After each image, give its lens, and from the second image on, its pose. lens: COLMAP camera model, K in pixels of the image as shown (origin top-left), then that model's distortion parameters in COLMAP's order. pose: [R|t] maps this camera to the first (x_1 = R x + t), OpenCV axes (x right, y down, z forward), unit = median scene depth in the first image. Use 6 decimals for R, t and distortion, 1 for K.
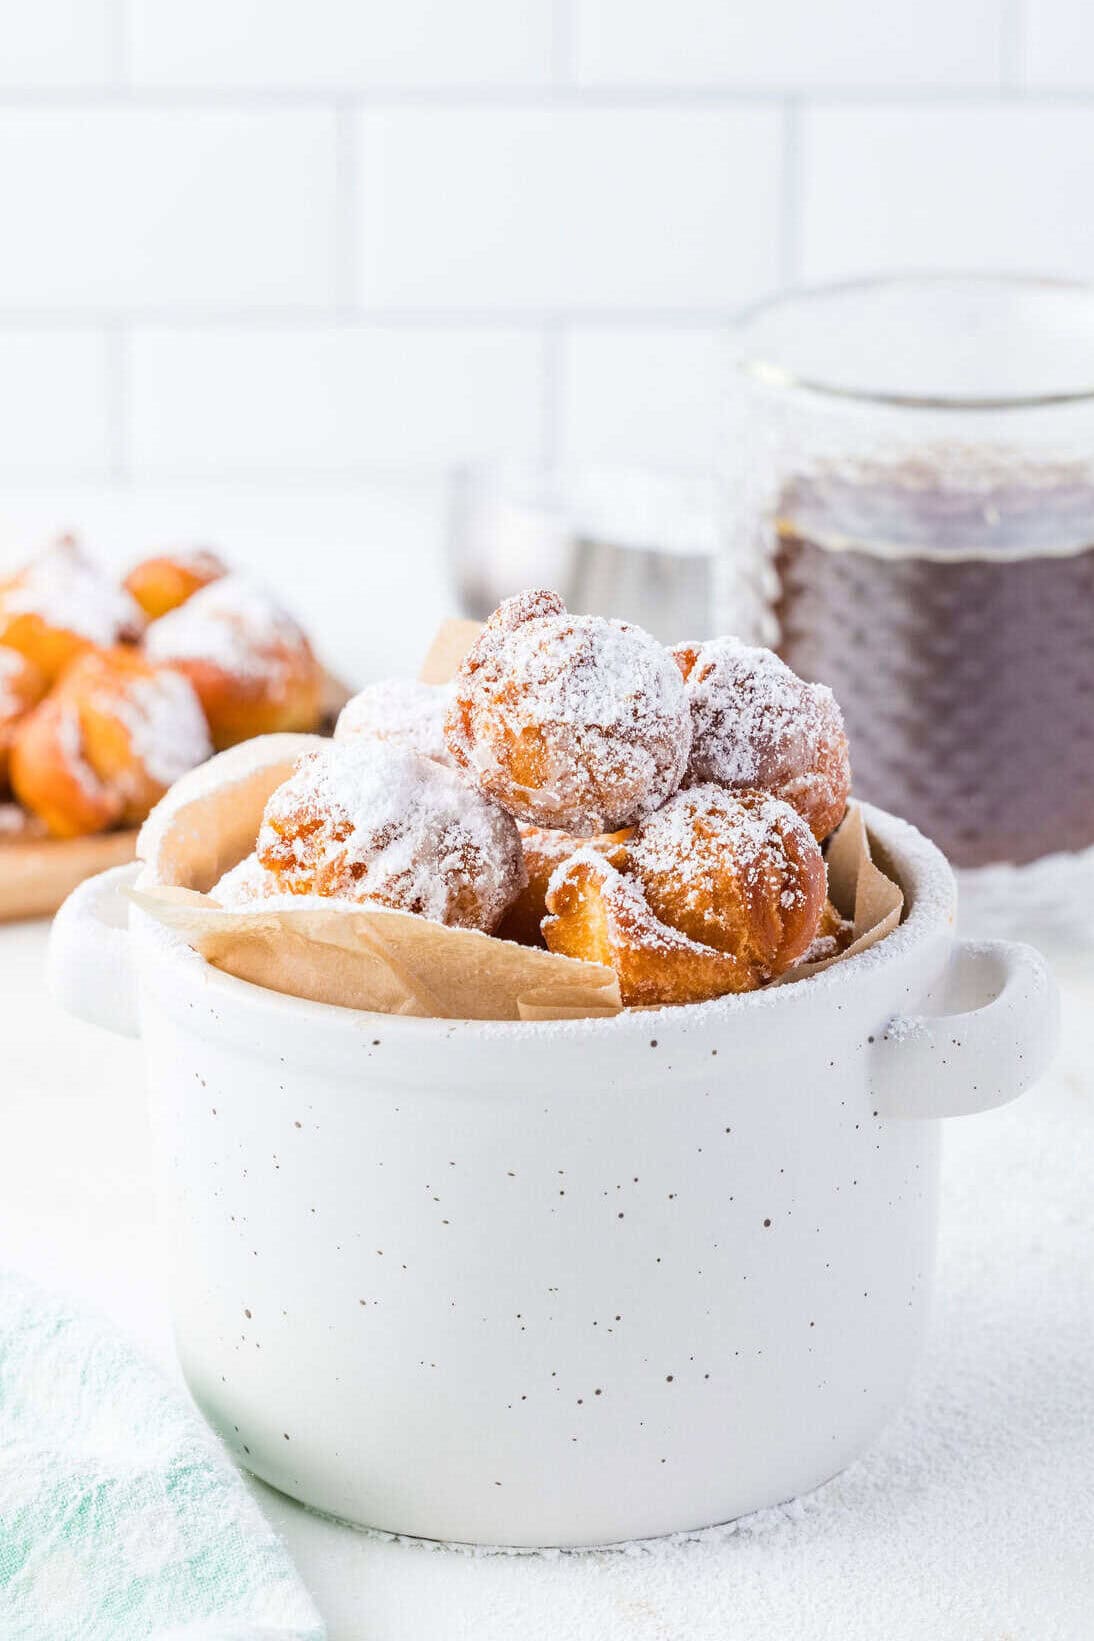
lens RADIAL K [[5319.1, 0, 547.0], [0, 5319.1, 820.5], [0, 0, 1]] dist [0.043505, 0.405720]
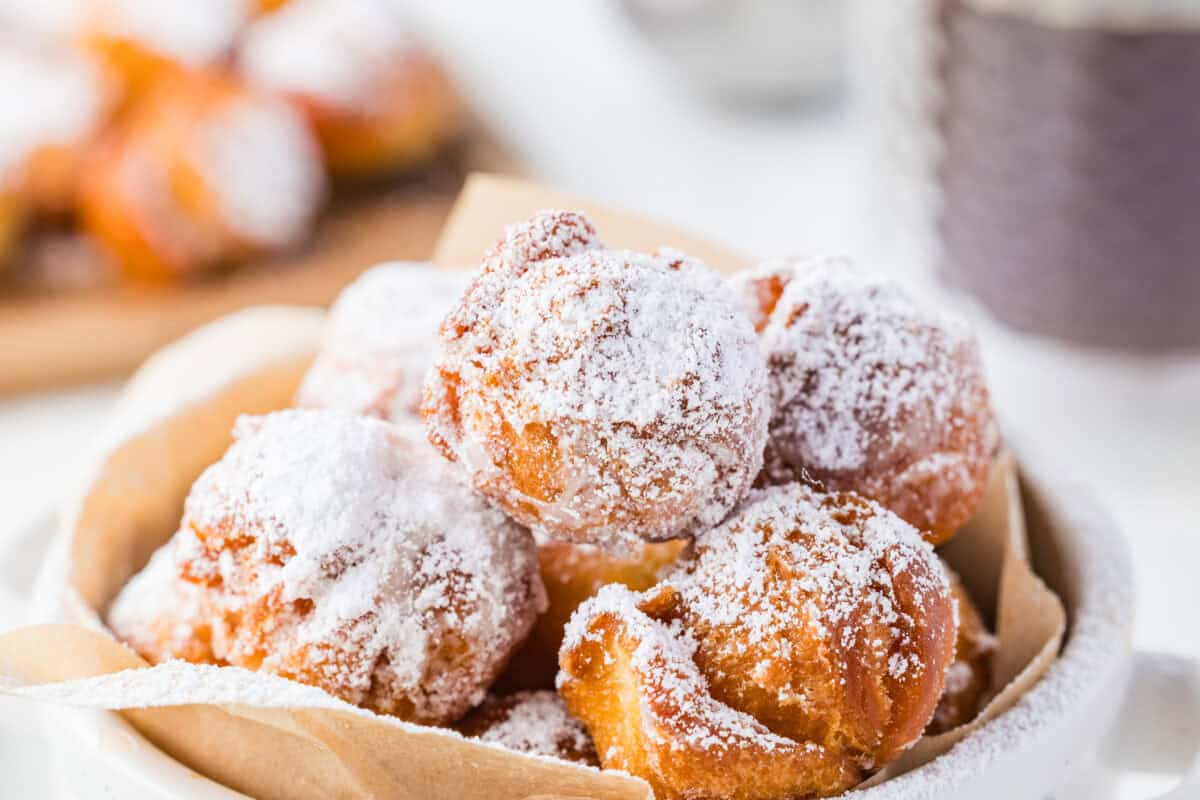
lens RADIAL K [[3889.7, 0, 600.0], [0, 3889.7, 400.0], [0, 0, 1]] dist [0.043505, 0.405720]
pose [[0.998255, 0.010619, -0.058079, 0.035139], [-0.003184, 0.991944, 0.126635, -0.085516], [0.058956, -0.126229, 0.990248, 0.485785]]
